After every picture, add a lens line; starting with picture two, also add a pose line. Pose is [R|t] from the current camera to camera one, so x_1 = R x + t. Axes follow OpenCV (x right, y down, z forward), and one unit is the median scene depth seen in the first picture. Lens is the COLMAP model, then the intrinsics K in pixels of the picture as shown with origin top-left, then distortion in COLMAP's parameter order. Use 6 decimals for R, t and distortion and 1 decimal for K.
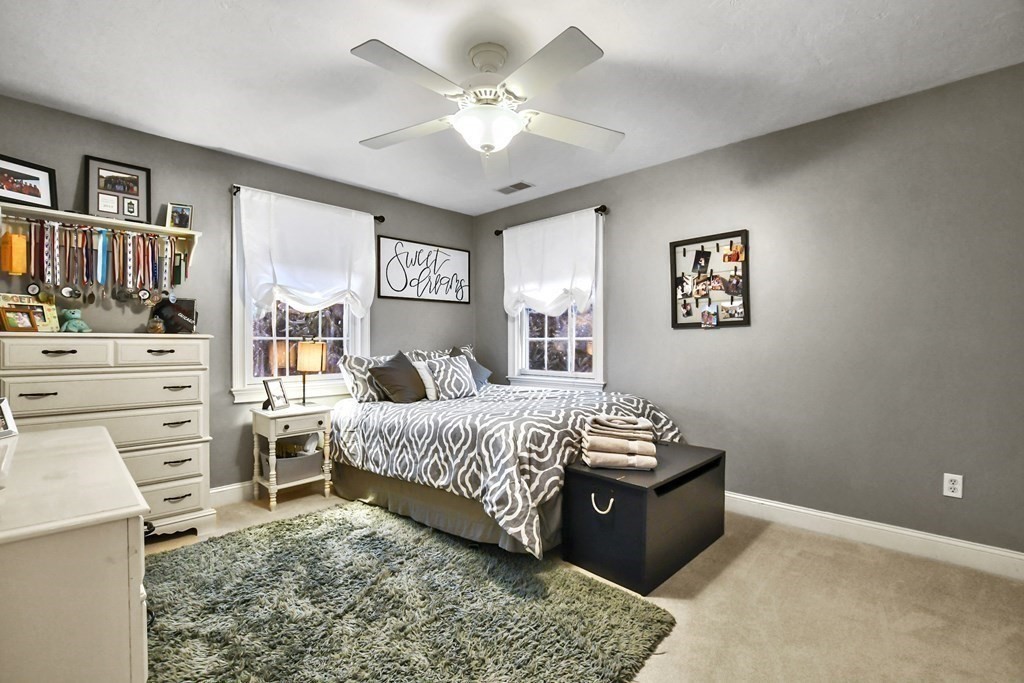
lens RADIAL K [[453.1, 0, 505.7], [0, 453.1, 342.9], [0, 0, 1]] dist [-0.027337, 0.000441]
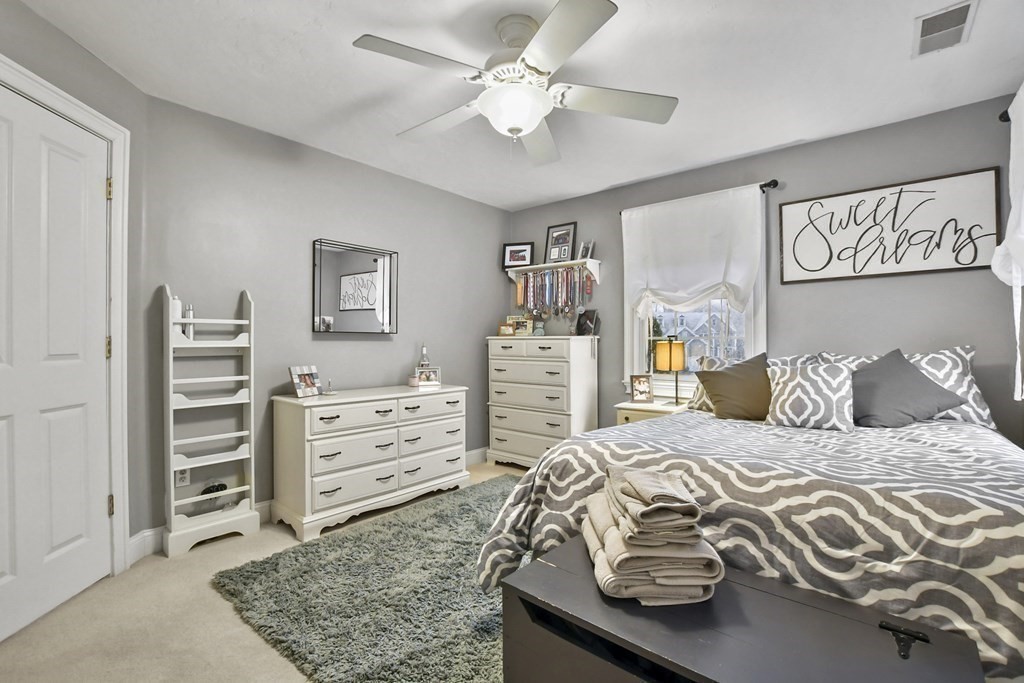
lens RADIAL K [[453.1, 0, 505.7], [0, 453.1, 342.9], [0, 0, 1]] dist [-0.027337, 0.000441]
pose [[0.063504, 0.001370, -0.997981, 0.557319], [-0.001416, 0.999998, 0.001283, 0.000096], [0.997981, 0.001332, 0.063506, 0.583745]]
